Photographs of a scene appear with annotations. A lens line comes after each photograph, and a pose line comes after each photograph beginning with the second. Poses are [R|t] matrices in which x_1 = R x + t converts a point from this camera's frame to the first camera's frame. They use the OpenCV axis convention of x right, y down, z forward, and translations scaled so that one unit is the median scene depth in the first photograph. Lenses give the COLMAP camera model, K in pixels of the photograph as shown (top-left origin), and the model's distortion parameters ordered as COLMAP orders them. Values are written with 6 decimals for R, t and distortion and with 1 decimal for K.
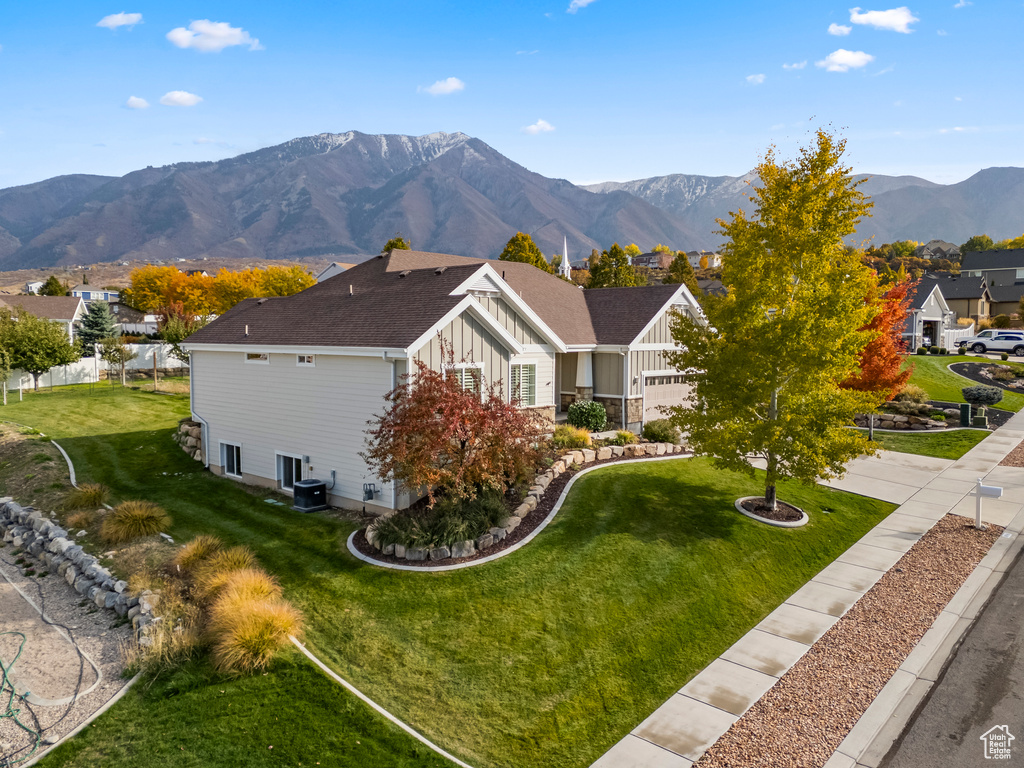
lens RADIAL K [[746.4, 0, 509.9], [0, 746.4, 380.0], [0, 0, 1]] dist [0.086294, -0.083598]
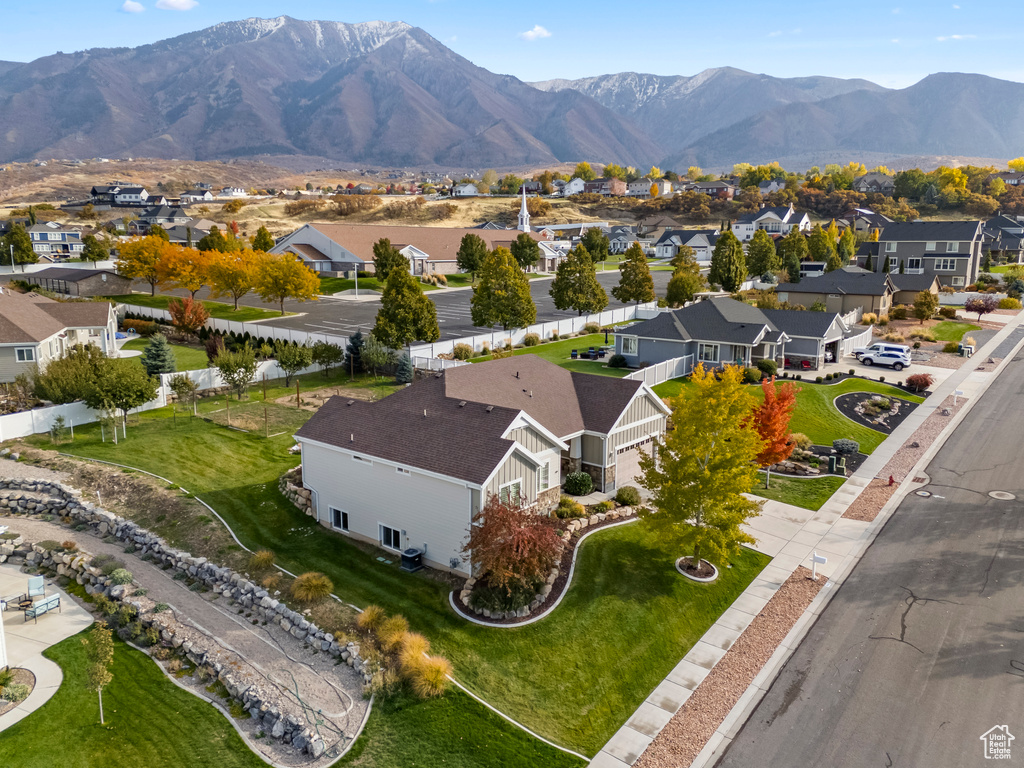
lens RADIAL K [[746.4, 0, 509.9], [0, 746.4, 380.0], [0, 0, 1]] dist [0.086294, -0.083598]
pose [[0.997699, -0.010366, 0.067006, -0.201325], [0.002385, 0.992998, 0.118110, -0.511211], [-0.067761, -0.117679, 0.990737, -0.669158]]
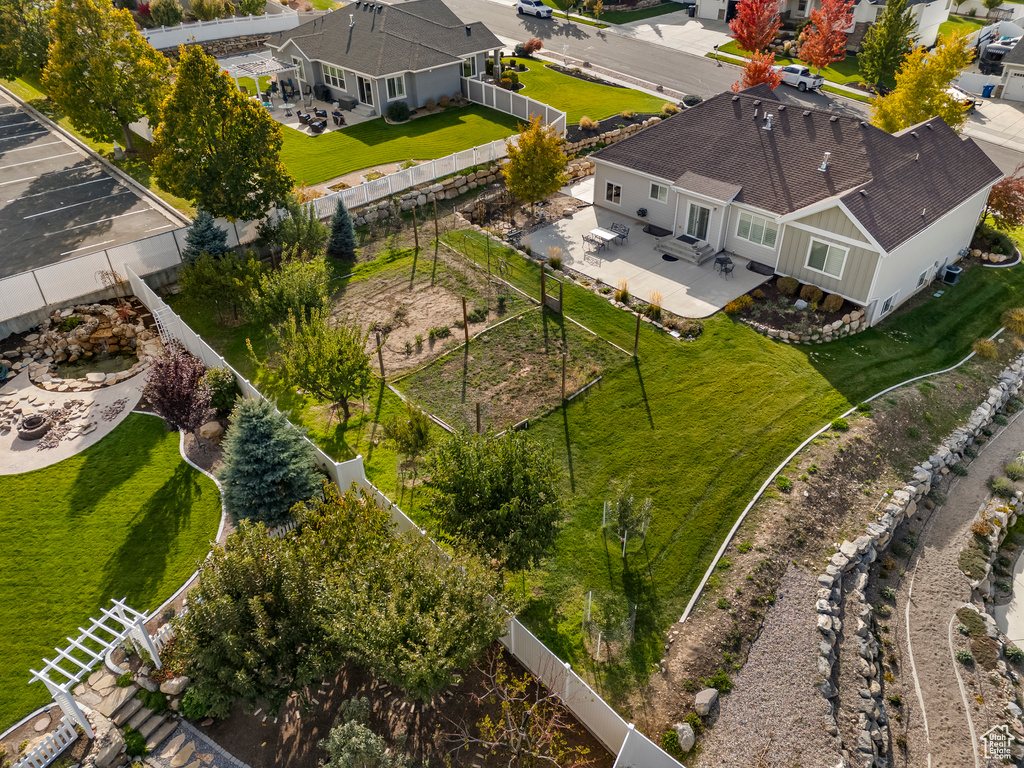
lens RADIAL K [[746.4, 0, 509.9], [0, 746.4, 380.0], [0, 0, 1]] dist [0.086294, -0.083598]
pose [[0.072121, -0.580064, 0.811372, -2.504899], [0.082066, 0.814183, 0.574779, -0.994339], [-0.994014, 0.025132, 0.106324, 2.356490]]
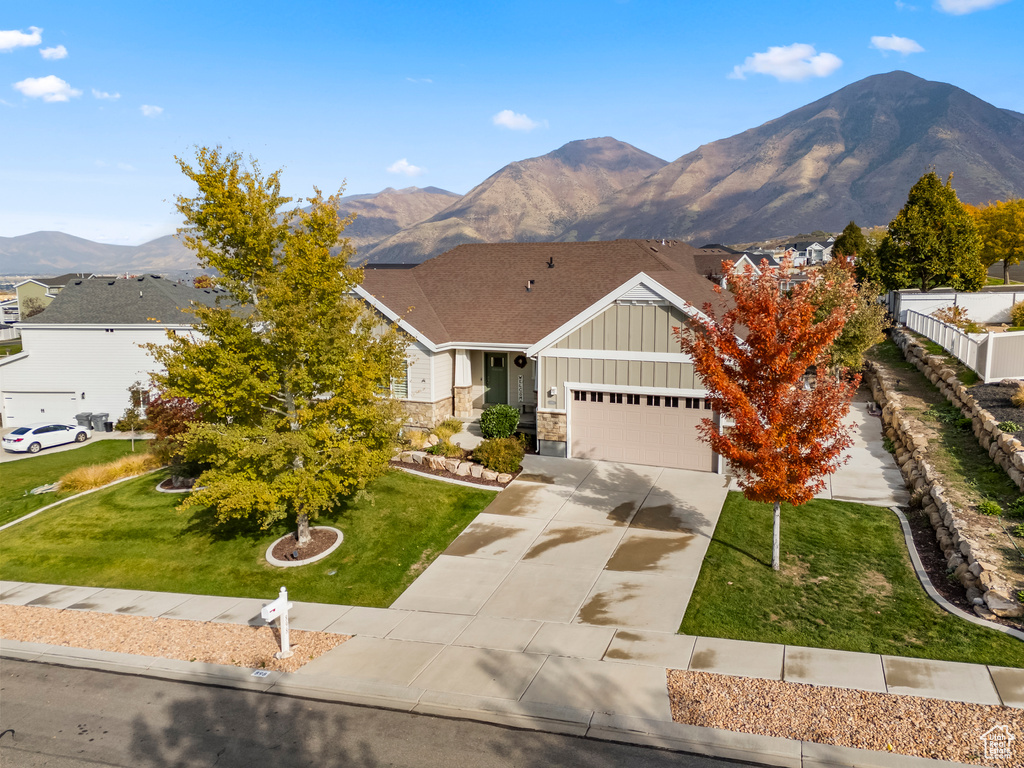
lens RADIAL K [[746.4, 0, 509.9], [0, 746.4, 380.0], [0, 0, 1]] dist [0.086294, -0.083598]
pose [[0.353912, 0.127629, -0.926529, 1.500858], [-0.049681, 0.991812, 0.117645, -0.179176], [0.933958, 0.004395, 0.357355, 1.057127]]
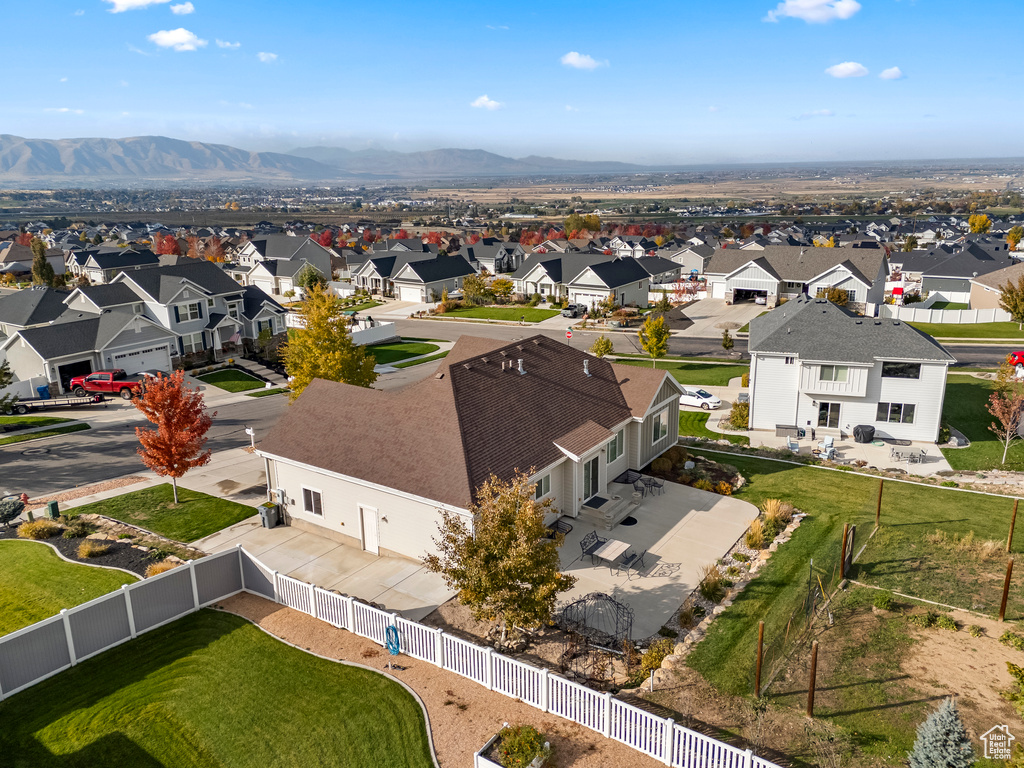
lens RADIAL K [[746.4, 0, 509.9], [0, 746.4, 380.0], [0, 0, 1]] dist [0.086294, -0.083598]
pose [[-0.987455, 0.047146, -0.150695, 0.186137], [-0.005653, 0.943216, 0.332133, -0.919715], [0.157797, 0.328818, -0.931117, 3.727467]]
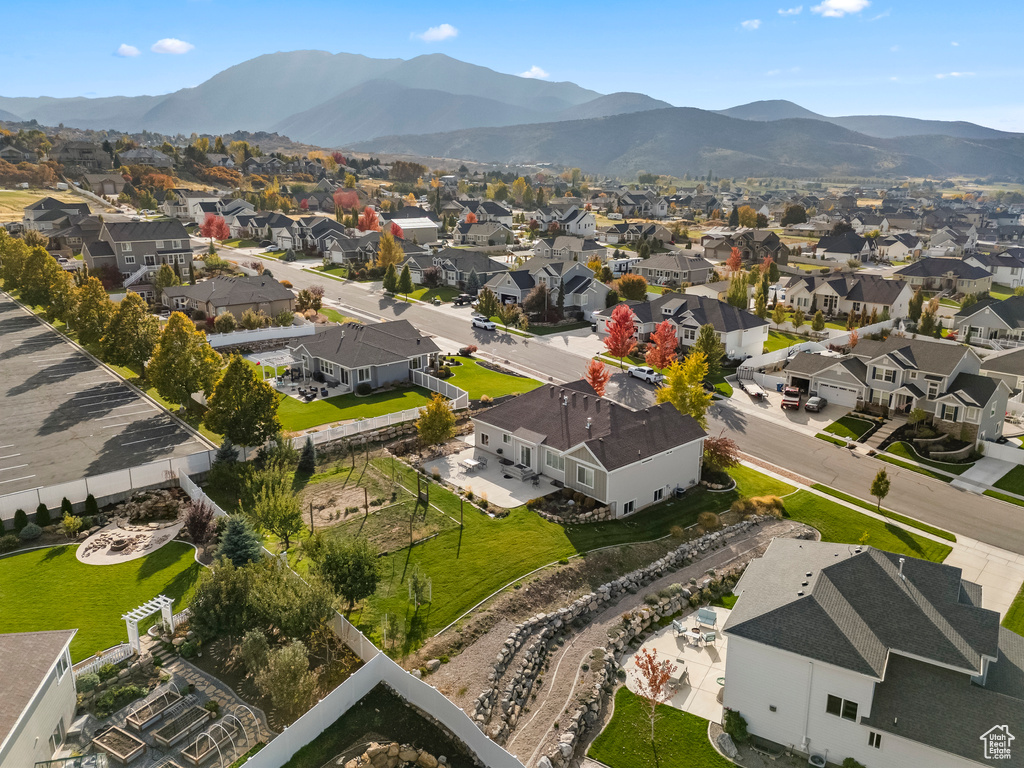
lens RADIAL K [[746.4, 0, 509.9], [0, 746.4, 380.0], [0, 0, 1]] dist [0.086294, -0.083598]
pose [[0.099838, -0.260403, 0.960324, -3.847575], [0.064896, 0.964795, 0.254869, -1.355835], [-0.992885, 0.036875, 0.113222, 1.653167]]
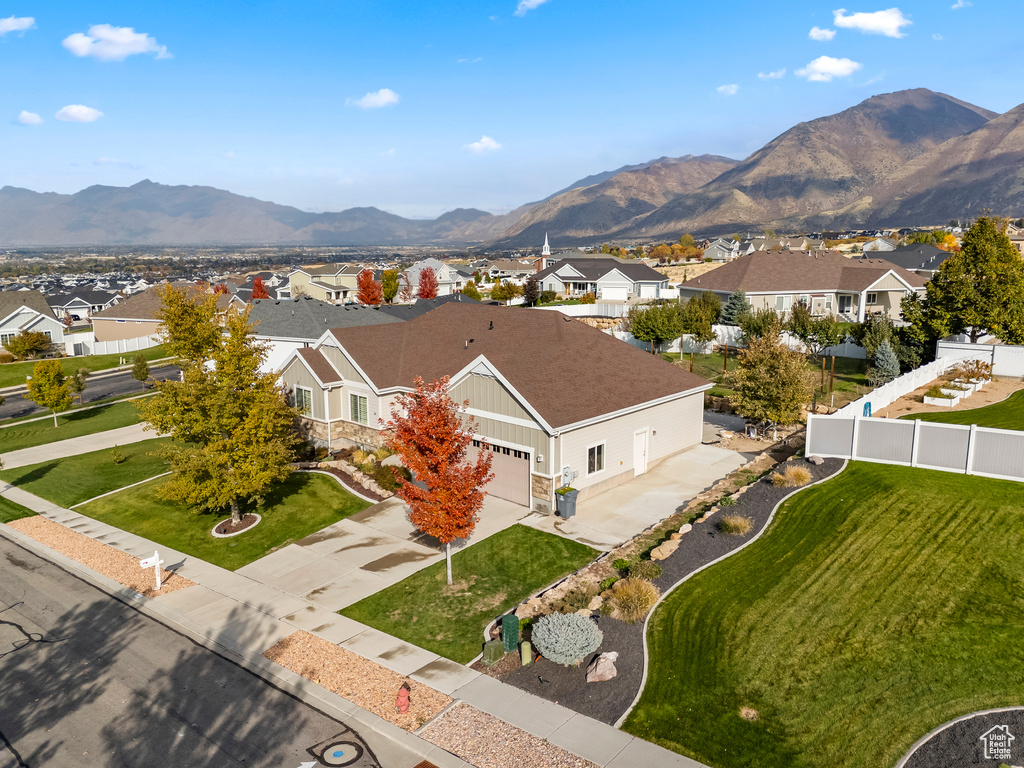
lens RADIAL K [[746.4, 0, 509.9], [0, 746.4, 380.0], [0, 0, 1]] dist [0.086294, -0.083598]
pose [[0.012437, 0.173457, -0.984763, 2.063168], [-0.060250, 0.983180, 0.172418, -0.458757], [0.998106, 0.057188, 0.022679, 1.737974]]
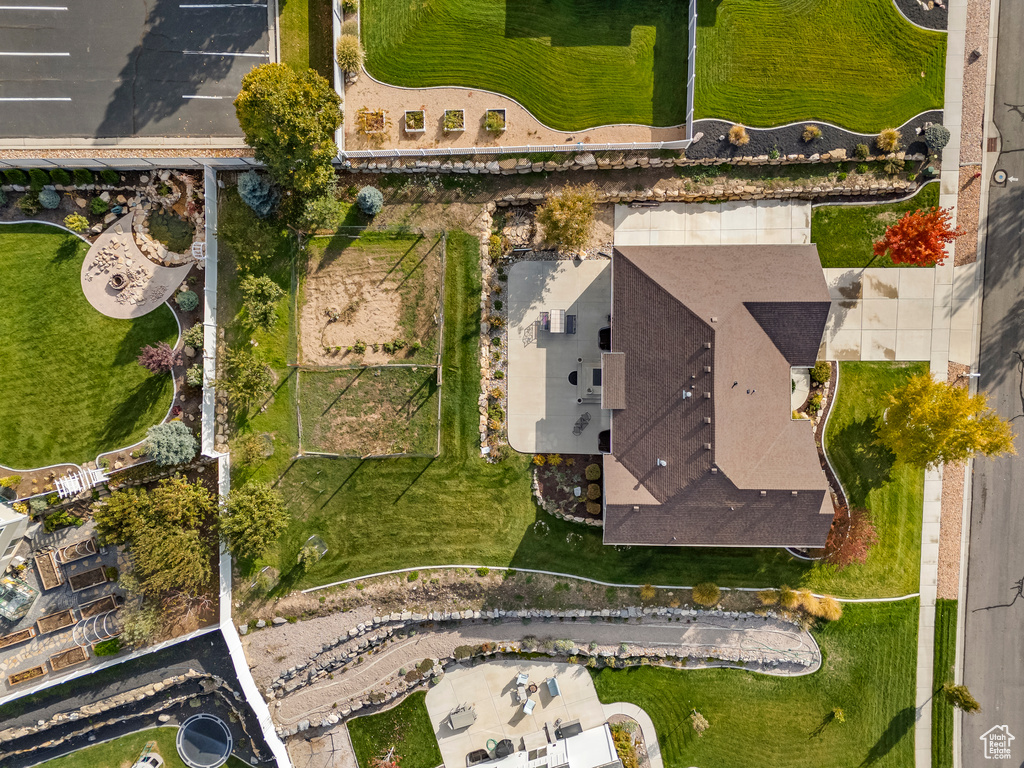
lens RADIAL K [[746.4, 0, 509.9], [0, 746.4, 380.0], [0, 0, 1]] dist [0.086294, -0.083598]
pose [[0.730954, -0.681984, -0.024570, -0.491619], [0.070639, 0.039803, 0.996707, -2.750602], [-0.678760, -0.730283, 0.077269, 2.045764]]
